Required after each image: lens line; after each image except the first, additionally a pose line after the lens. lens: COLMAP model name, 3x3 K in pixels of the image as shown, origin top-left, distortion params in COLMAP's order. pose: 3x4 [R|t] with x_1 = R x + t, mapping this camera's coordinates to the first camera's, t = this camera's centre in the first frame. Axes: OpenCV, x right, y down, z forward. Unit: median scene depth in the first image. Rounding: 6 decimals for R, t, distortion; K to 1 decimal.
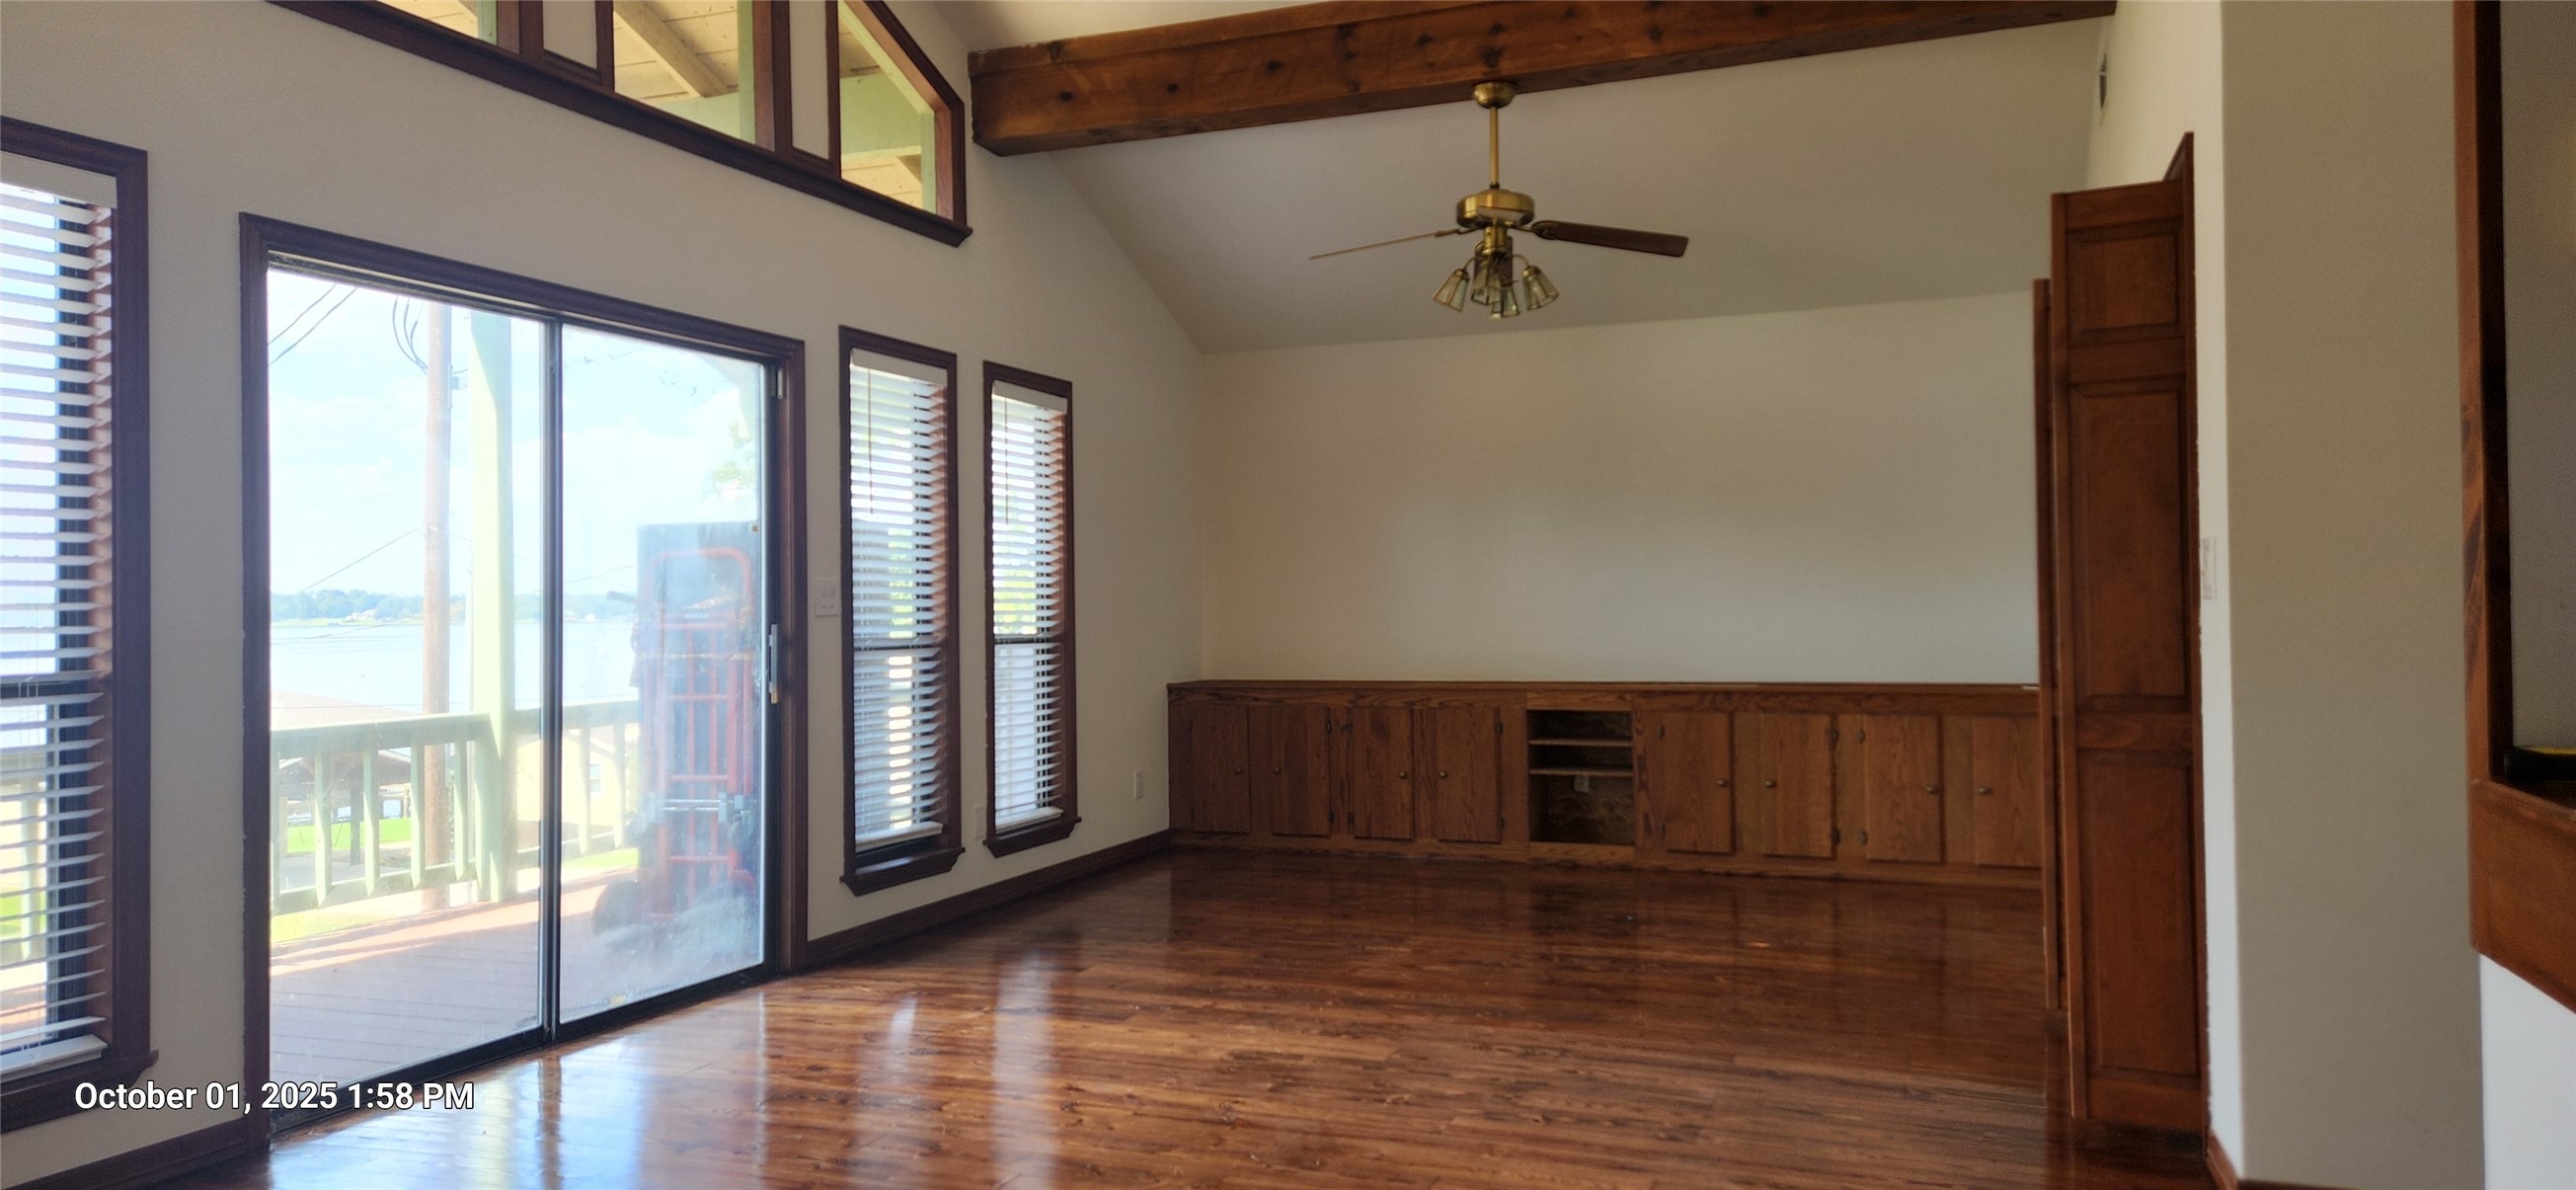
lens RADIAL K [[1716.4, 0, 1278.6], [0, 1716.4, 594.7], [0, 0, 1]] dist [0.077248, -0.000698]
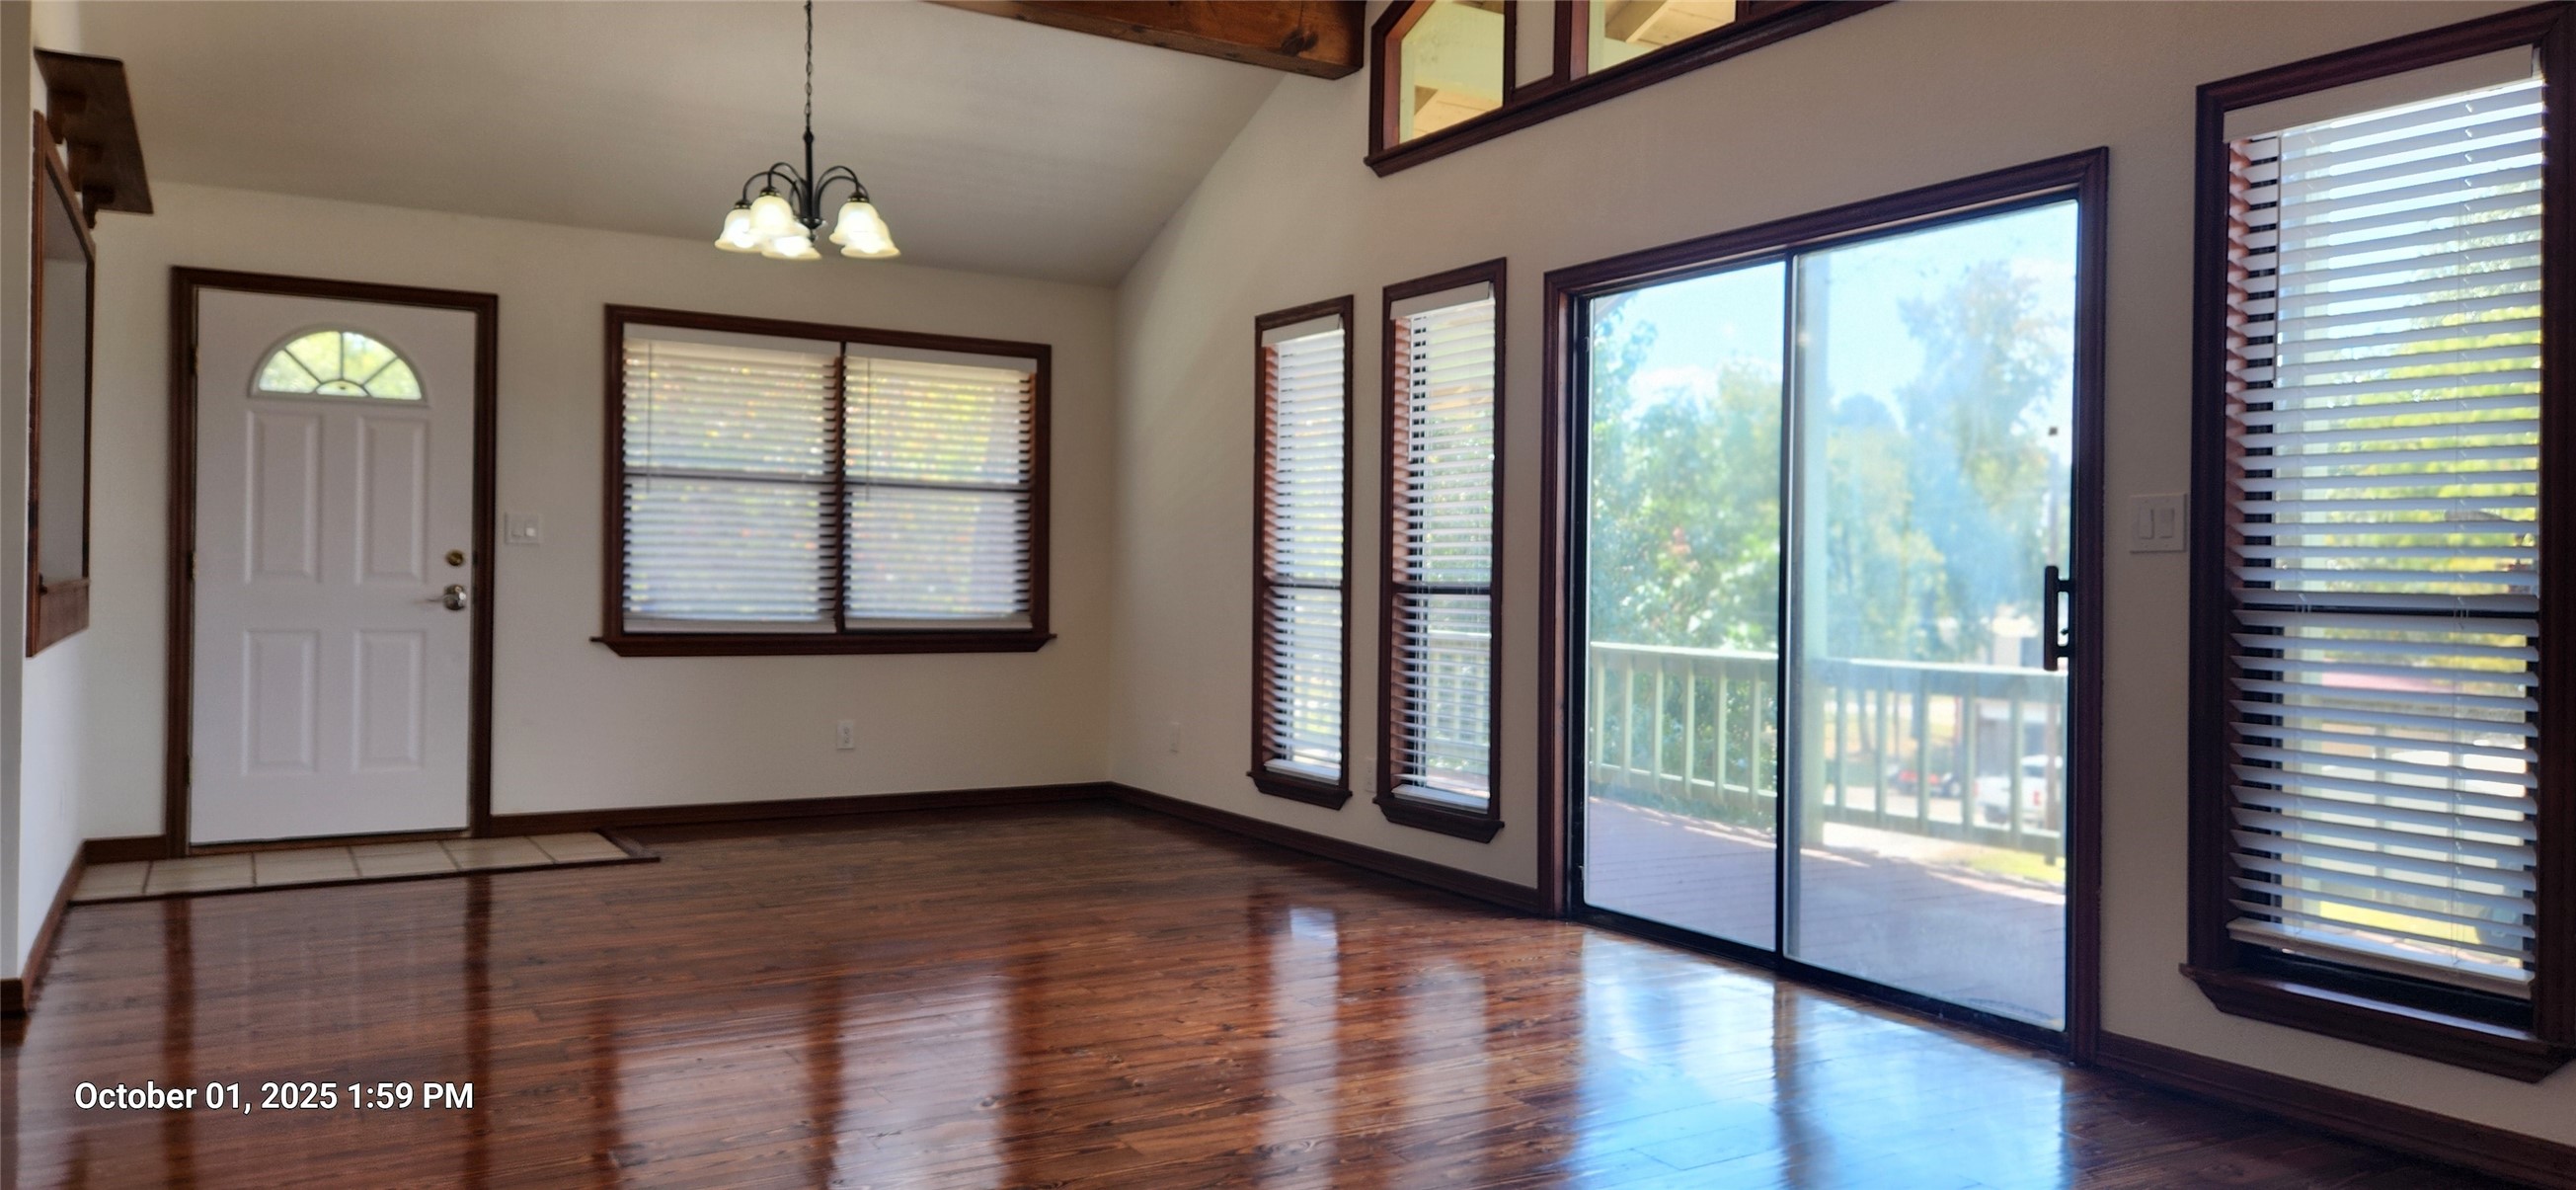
lens RADIAL K [[1716.4, 0, 1278.6], [0, 1716.4, 594.7], [0, 0, 1]] dist [0.077248, -0.000698]
pose [[-0.604616, 0.040111, -0.795507, 0.552630], [0.026899, 0.999190, 0.029937, -0.001951], [0.796063, -0.003298, -0.605205, 1.368581]]
